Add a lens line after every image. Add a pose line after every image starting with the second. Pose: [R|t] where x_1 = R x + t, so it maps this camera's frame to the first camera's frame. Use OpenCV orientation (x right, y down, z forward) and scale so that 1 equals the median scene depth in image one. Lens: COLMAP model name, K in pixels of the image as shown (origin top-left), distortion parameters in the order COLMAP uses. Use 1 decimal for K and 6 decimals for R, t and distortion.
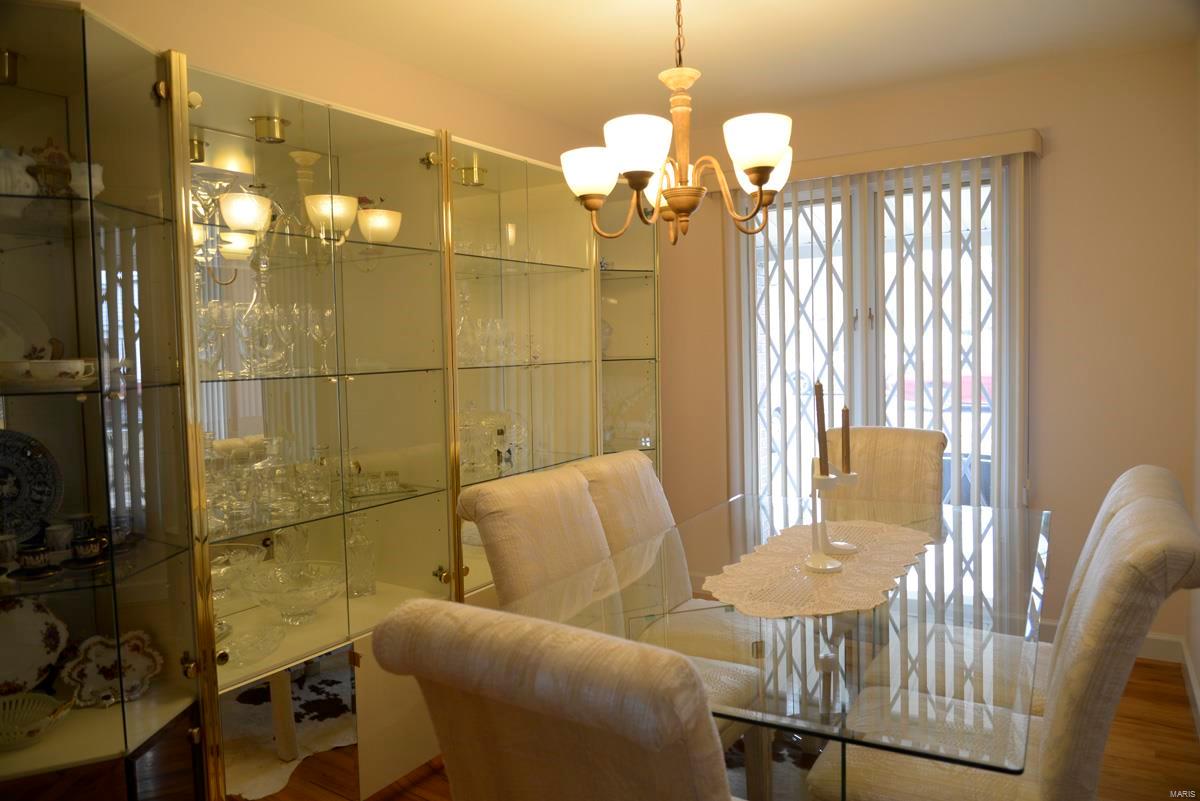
lens RADIAL K [[818.0, 0, 600.0], [0, 818.0, 400.5], [0, 0, 1]] dist [-0.036063, -0.000360]
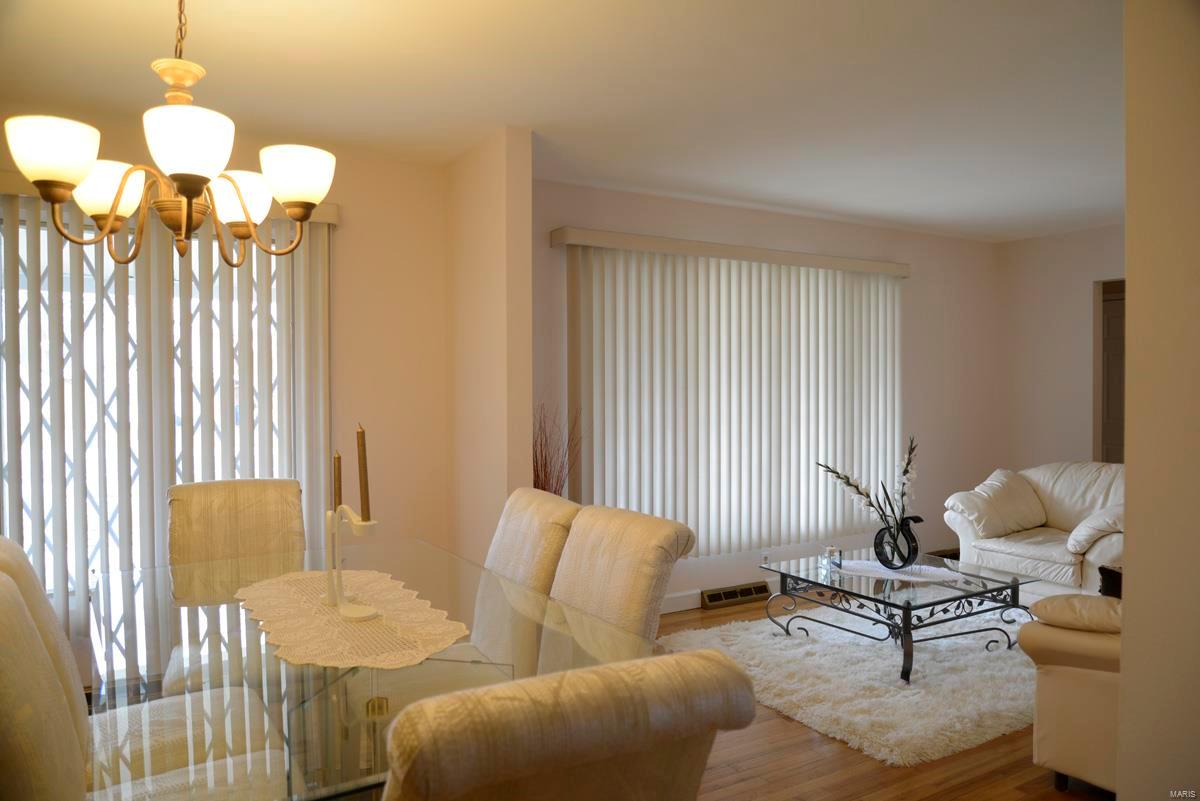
lens RADIAL K [[818.0, 0, 600.0], [0, 818.0, 400.5], [0, 0, 1]] dist [-0.036063, -0.000360]
pose [[0.484463, 0.009063, 0.874765, -0.416522], [0.052119, 0.997871, -0.039204, -0.000646], [-0.873258, 0.064585, 0.482959, 0.236942]]
